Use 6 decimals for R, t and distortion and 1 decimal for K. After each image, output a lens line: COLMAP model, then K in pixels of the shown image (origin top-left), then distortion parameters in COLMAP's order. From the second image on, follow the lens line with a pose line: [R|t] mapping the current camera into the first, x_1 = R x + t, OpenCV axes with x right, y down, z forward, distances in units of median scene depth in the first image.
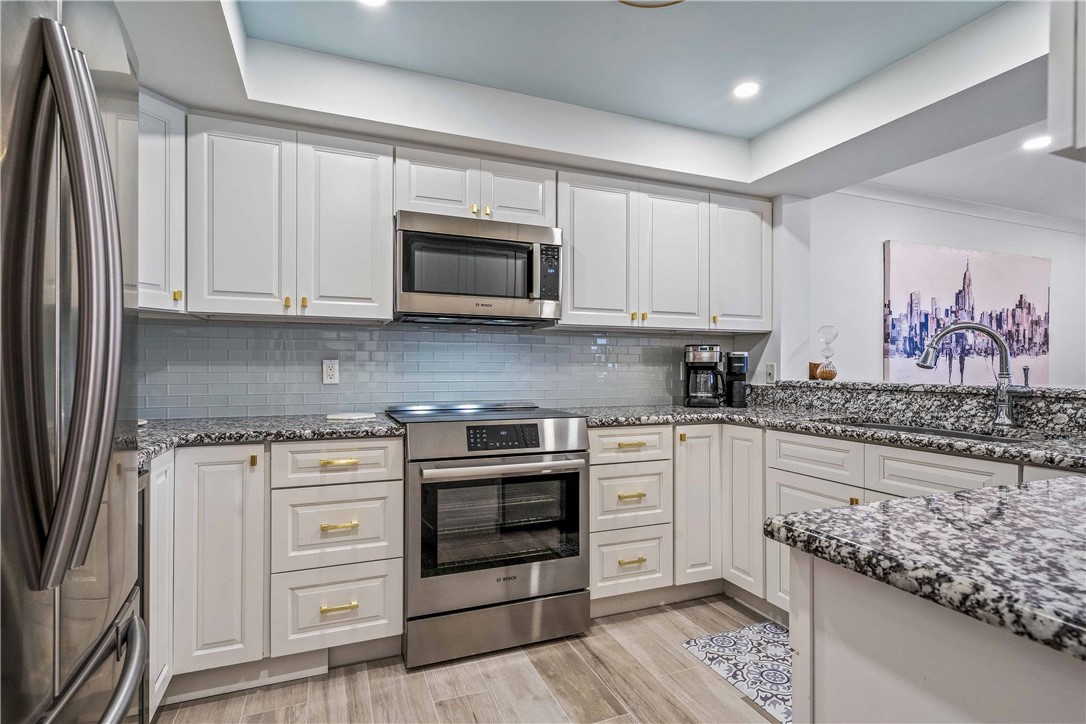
lens RADIAL K [[519.7, 0, 533.0], [0, 519.7, 365.1], [0, 0, 1]] dist [0.004684, 0.000619]
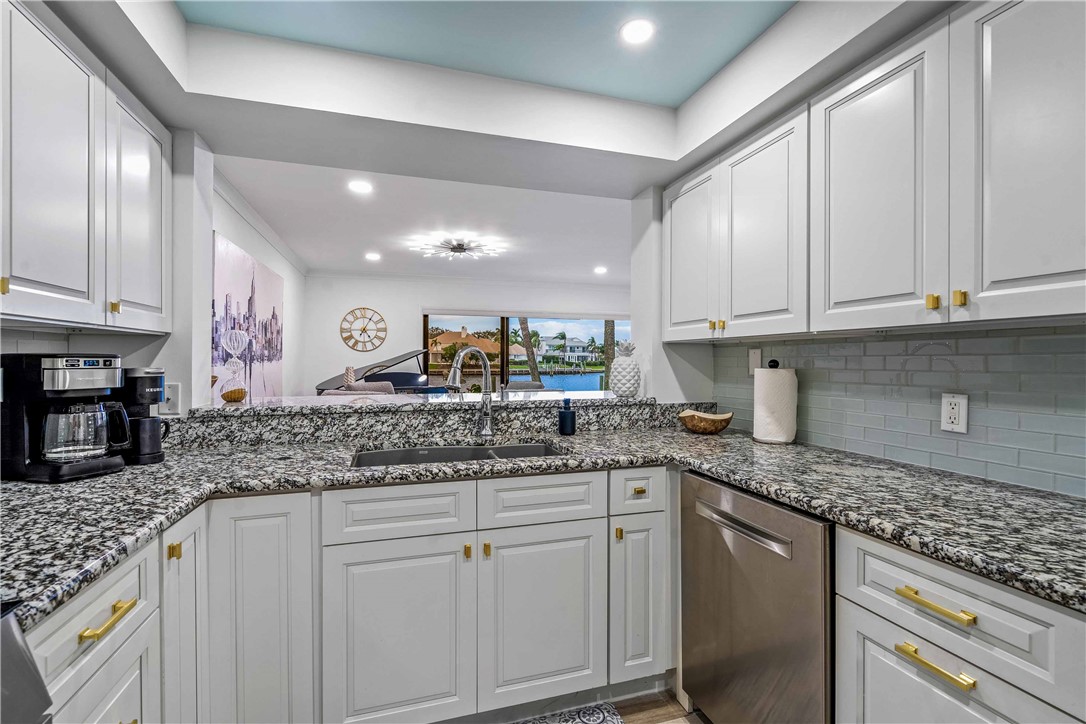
lens RADIAL K [[498.3, 0, 540.4], [0, 498.3, 361.7], [0, 0, 1]] dist [-0.004885, -0.000900]
pose [[0.076101, -0.006232, 0.997081, -0.169930], [-0.002242, 0.999977, 0.006421, -0.048216], [-0.997098, -0.002724, 0.076085, 0.679721]]
